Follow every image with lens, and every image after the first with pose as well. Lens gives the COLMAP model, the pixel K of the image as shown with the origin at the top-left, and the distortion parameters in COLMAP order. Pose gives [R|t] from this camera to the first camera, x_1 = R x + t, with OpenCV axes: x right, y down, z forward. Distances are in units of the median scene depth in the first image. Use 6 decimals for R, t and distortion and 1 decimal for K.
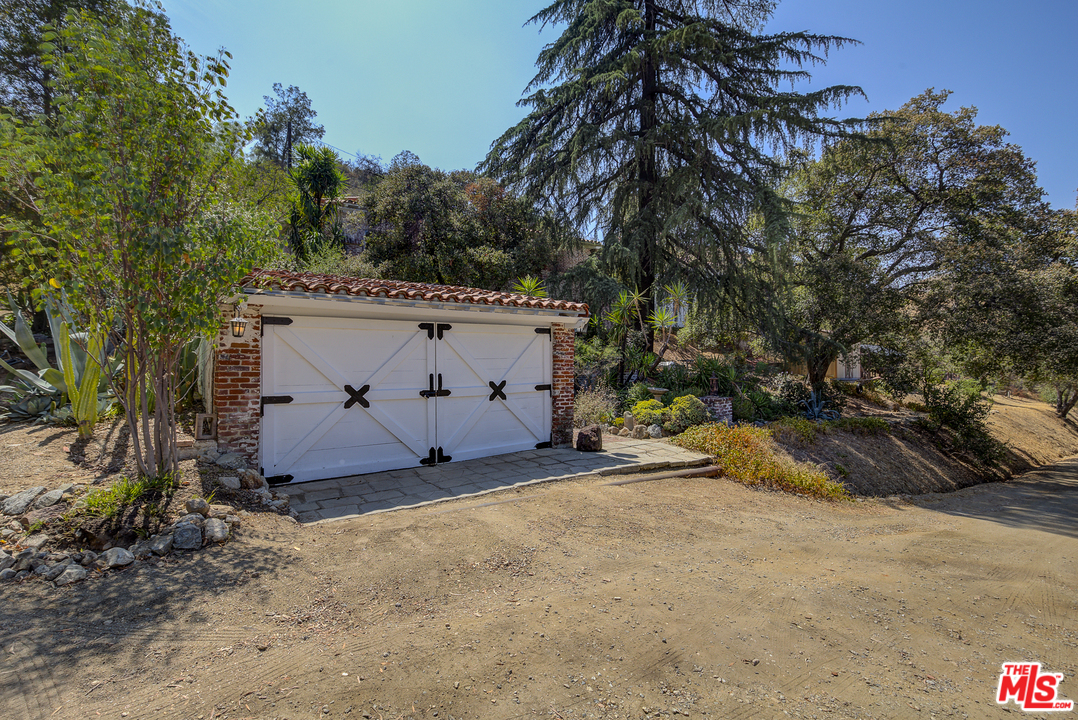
lens RADIAL K [[496.9, 0, 542.2], [0, 496.9, 351.7], [0, 0, 1]] dist [-0.000979, -0.000281]
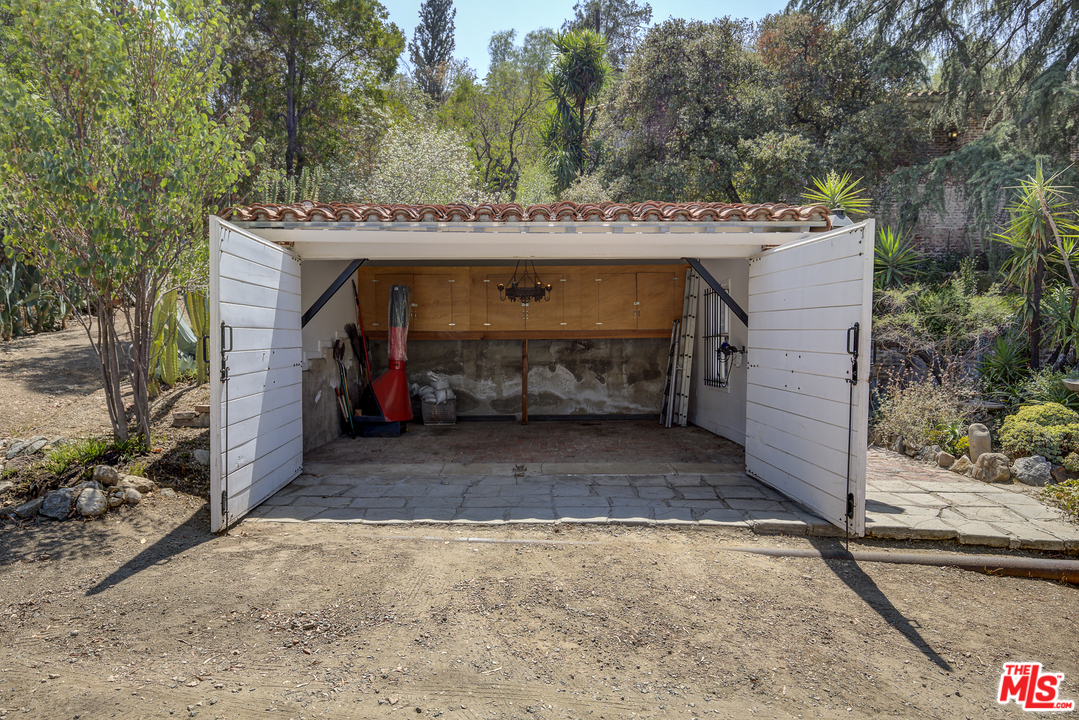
lens RADIAL K [[726.9, 0, 539.5], [0, 726.9, 360.0], [0, 0, 1]] dist [-0.002383, 0.000002]
pose [[0.796303, 0.024660, -0.604396, 0.463128], [0.005087, 0.998860, 0.047457, 0.038735], [0.604877, -0.040865, 0.795270, 0.317634]]
